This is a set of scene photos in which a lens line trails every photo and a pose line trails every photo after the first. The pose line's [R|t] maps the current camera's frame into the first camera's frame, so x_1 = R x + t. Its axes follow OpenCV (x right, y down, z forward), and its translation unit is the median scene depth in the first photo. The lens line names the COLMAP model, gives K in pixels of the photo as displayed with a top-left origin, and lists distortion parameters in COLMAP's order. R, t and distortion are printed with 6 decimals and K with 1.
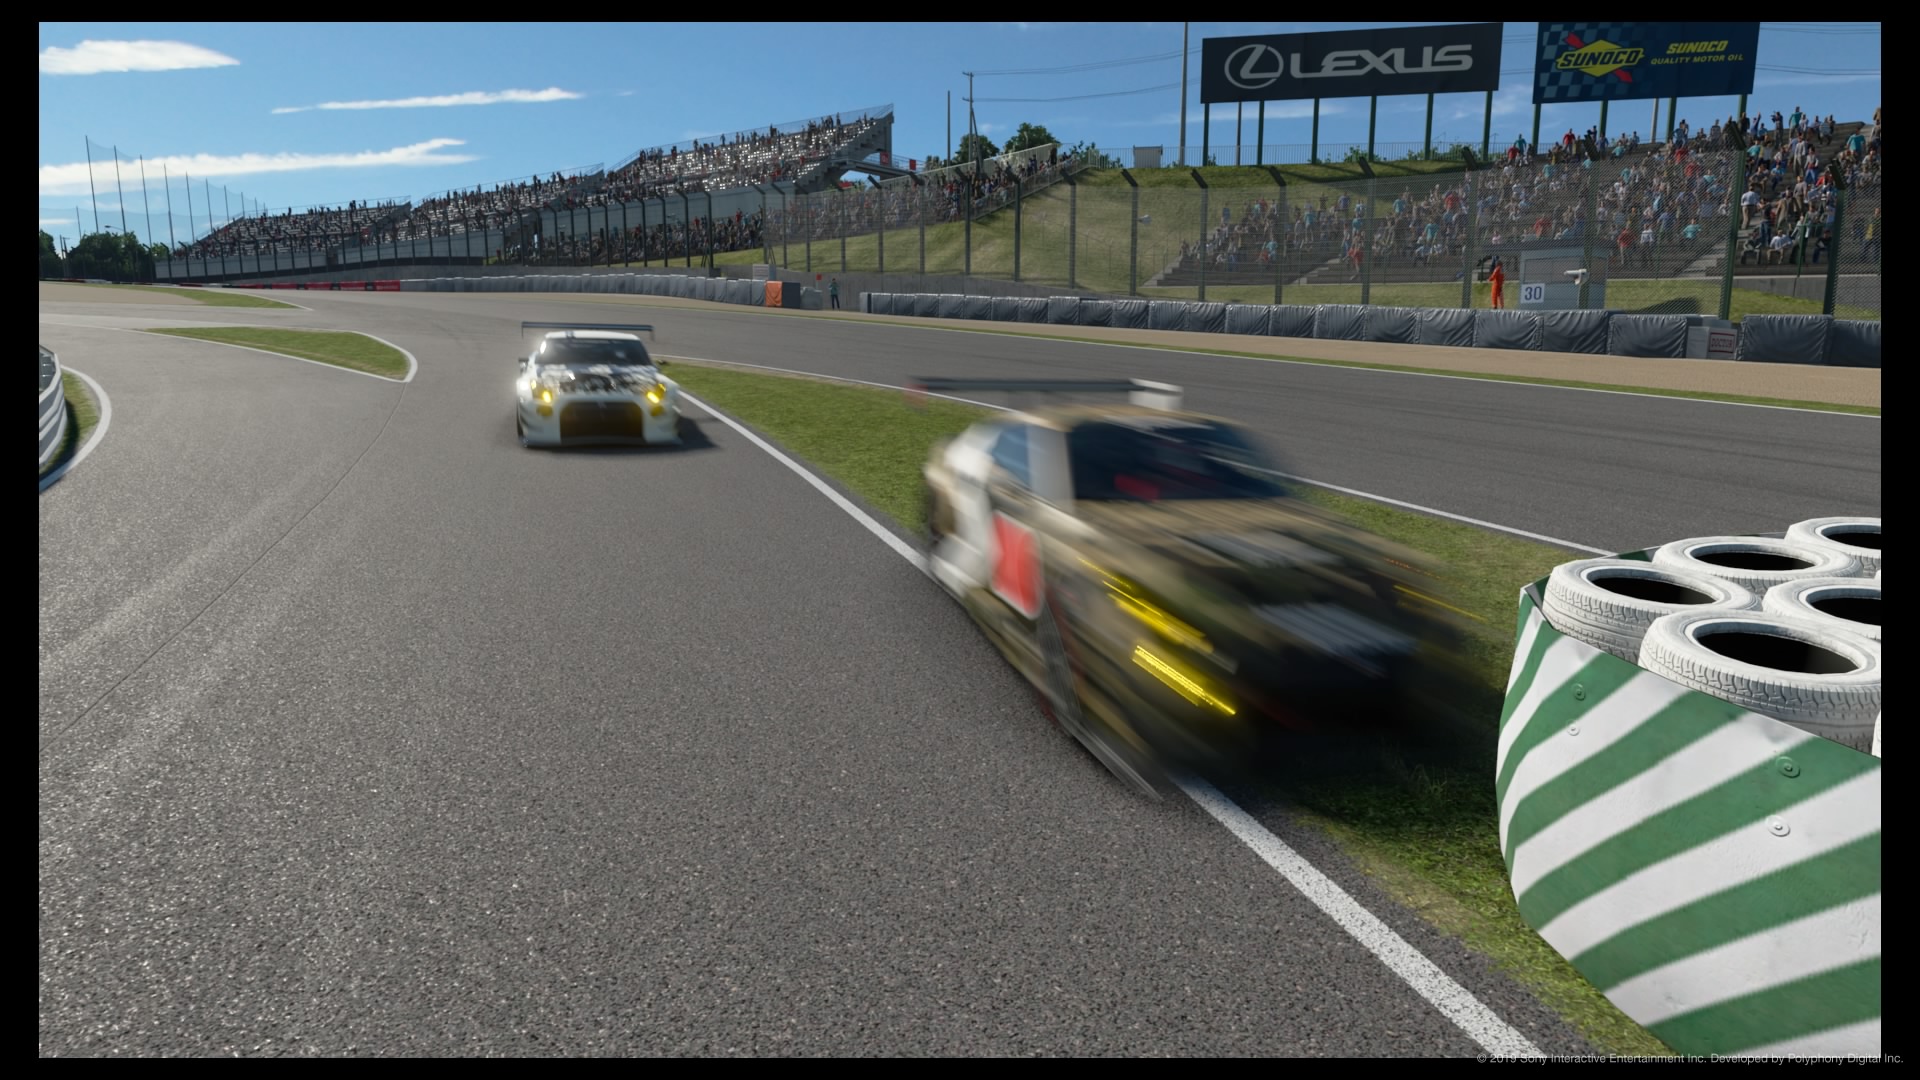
lens RADIAL K [[1129.8, 0, 961.0], [0, 1129.8, 542.1], [0, 0, 1]] dist [0.001776, 0.001035]
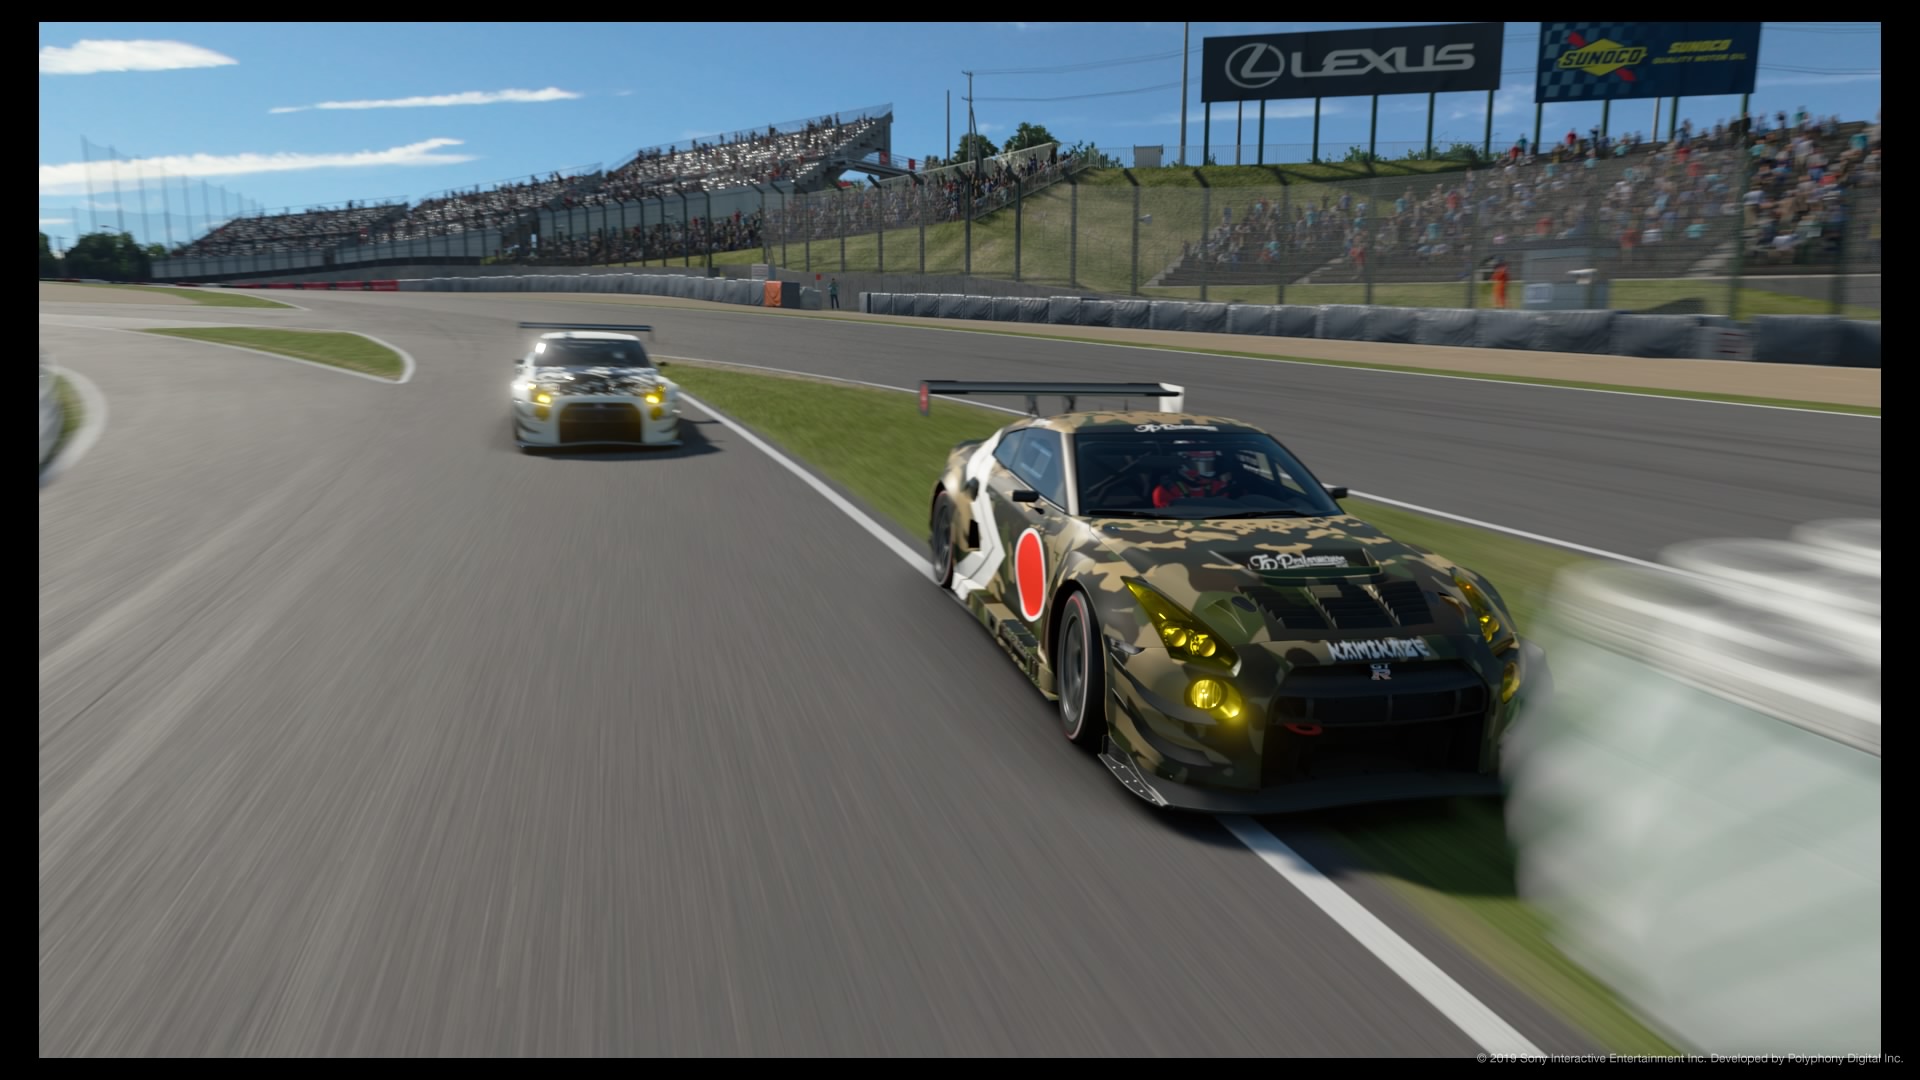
lens RADIAL K [[1129.8, 0, 958.6], [0, 1129.8, 540.5], [0, 0, 1]] dist [0.001776, 0.001035]
pose [[1.000000, 0.000081, -0.000550, -0.001757], [-0.000082, 0.999999, -0.001371, -0.001146], [0.000550, 0.001371, 0.999999, 0.005375]]
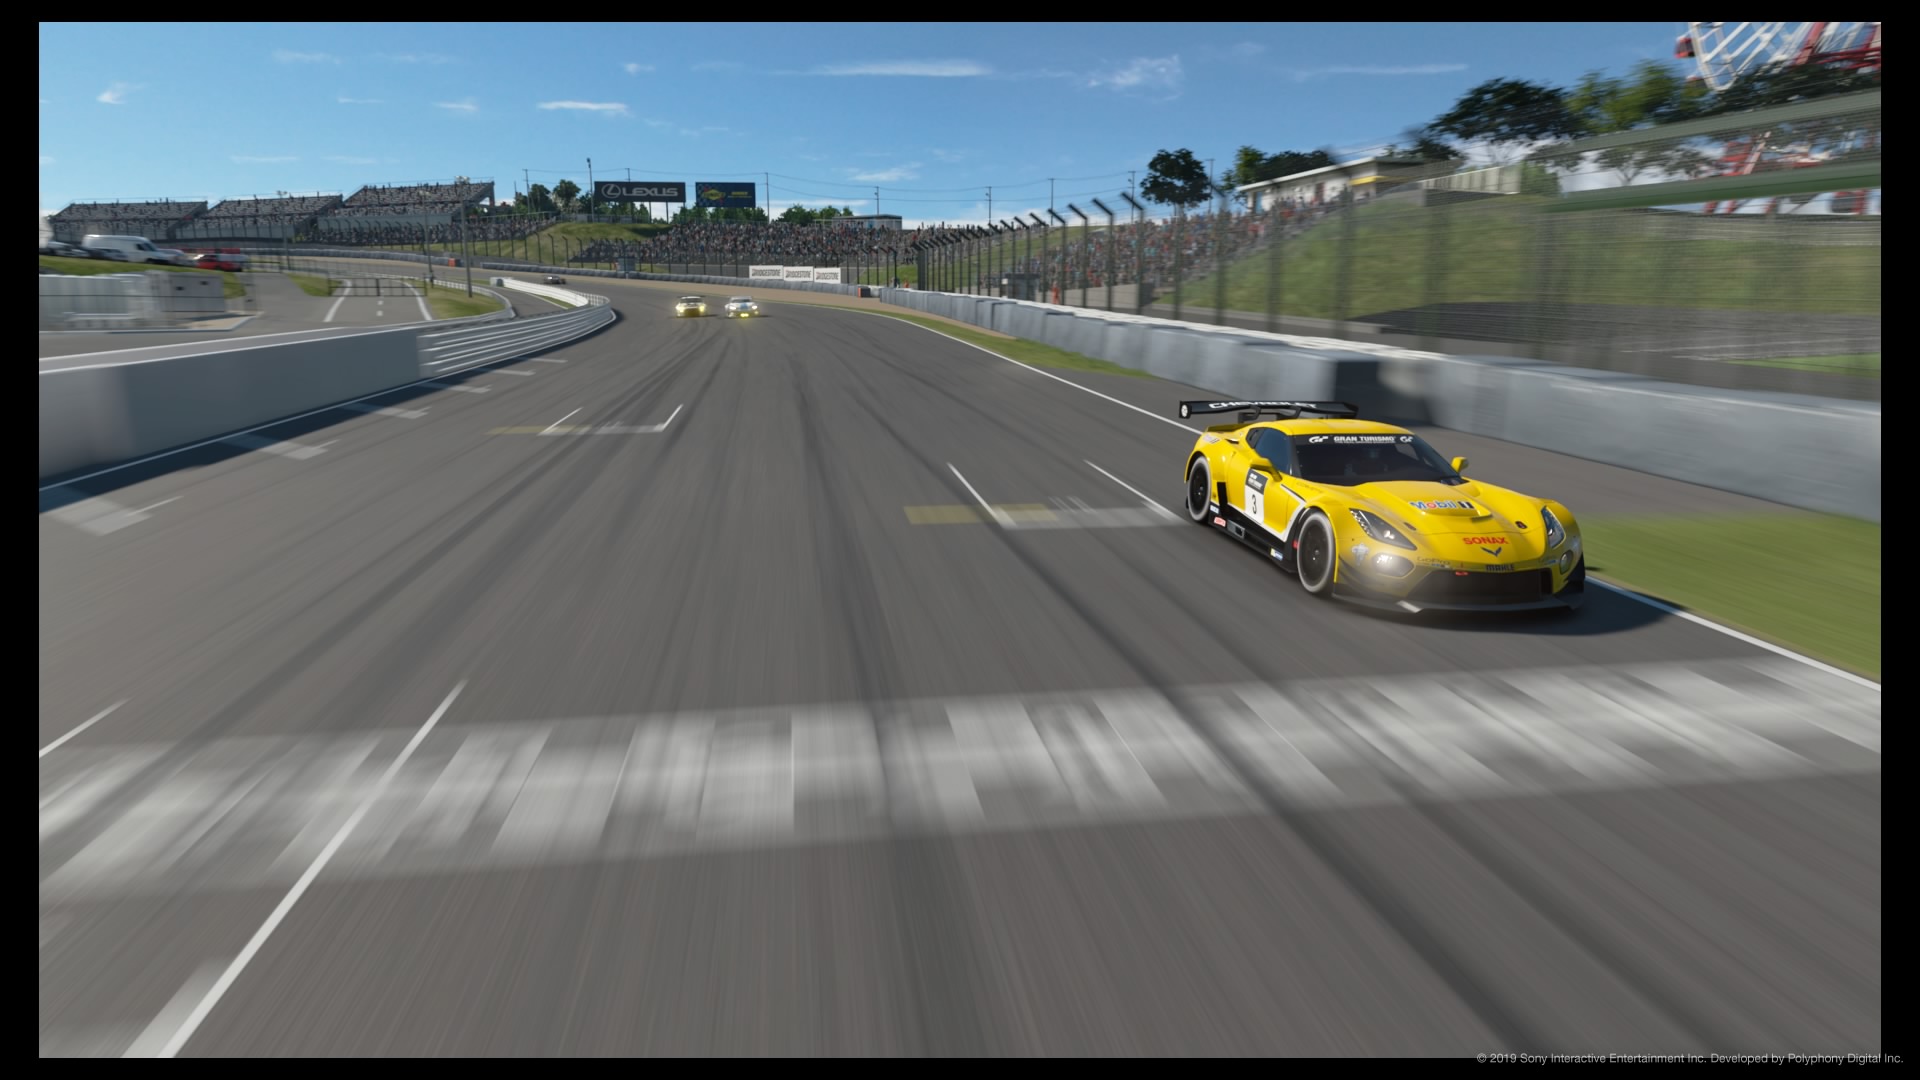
lens RADIAL K [[1129.8, 0, 962.1], [0, 1129.8, 538.5], [0, 0, 1]] dist [0.001776, 0.001035]
pose [[0.958131, -0.054881, 0.281021, 0.339932], [0.045756, 0.998194, 0.038933, 0.617483], [-0.282650, -0.024445, 0.958912, -3.060721]]
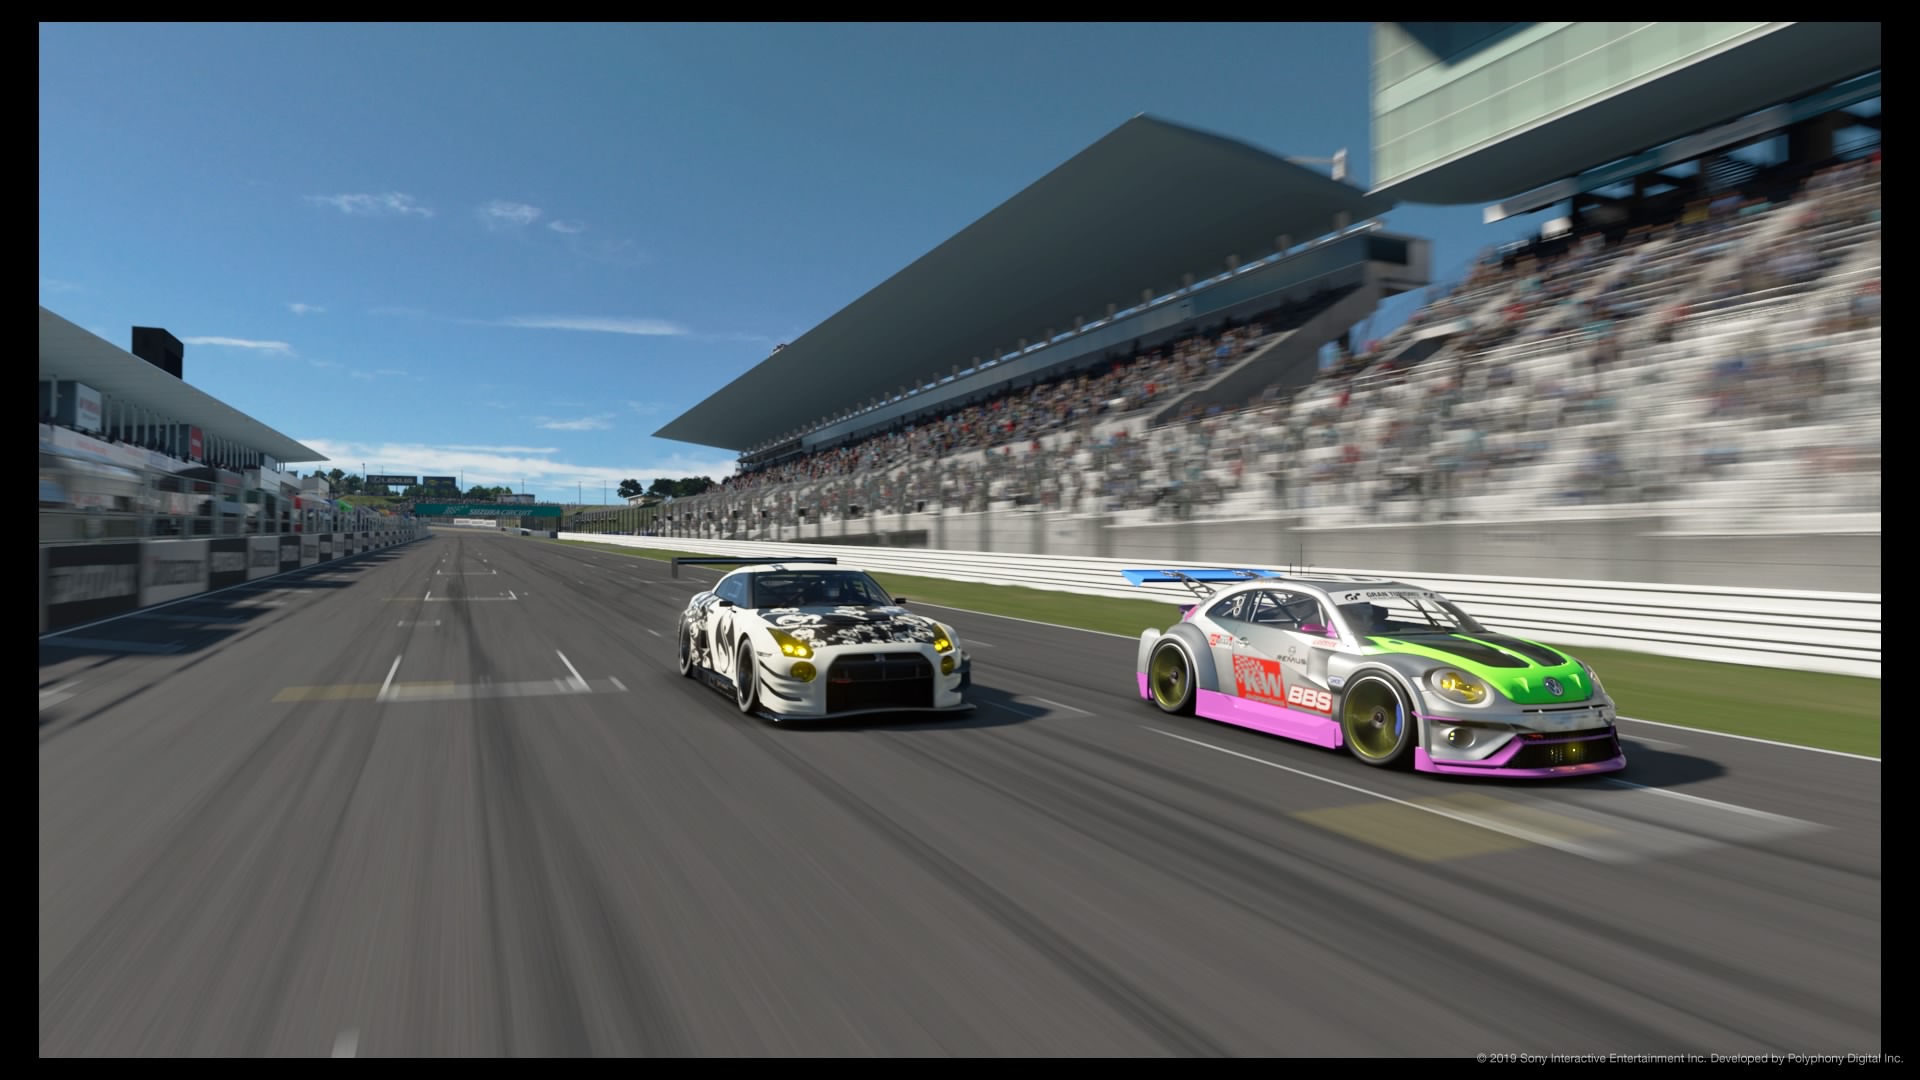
lens RADIAL K [[1129.8, 0, 962.2], [0, 1129.8, 540.0], [0, 0, 1]] dist [0.001776, 0.001035]
pose [[0.850405, 0.009987, 0.526034, -0.339446], [0.085793, 0.983805, -0.157374, 1.499224], [-0.519087, 0.178961, 0.835776, -7.536991]]
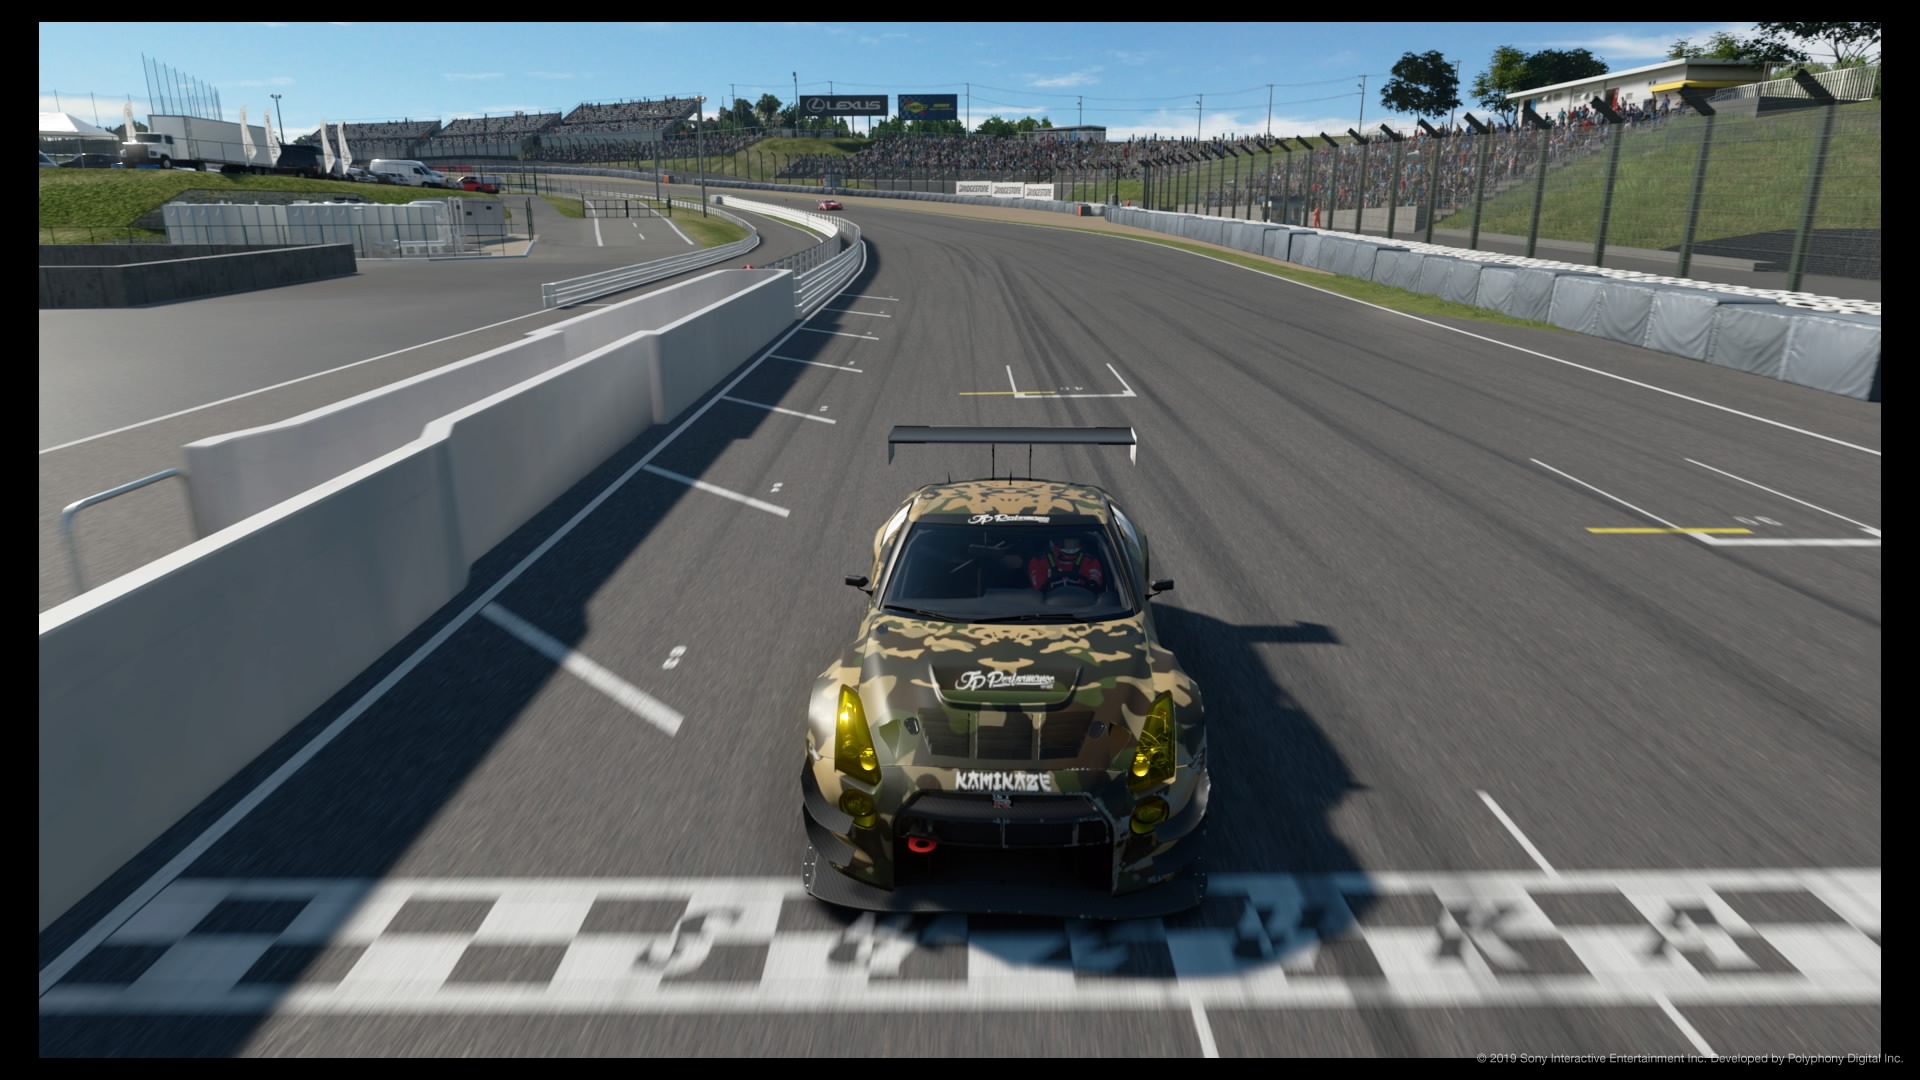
lens RADIAL K [[1129.8, 0, 957.9], [0, 1129.8, 540.5], [0, 0, 1]] dist [0.001776, 0.001035]
pose [[0.990597, -0.035789, 0.132050, 0.253317], [0.021354, 0.993796, 0.109153, 0.598343], [-0.135137, -0.105307, 0.985215, -3.031736]]
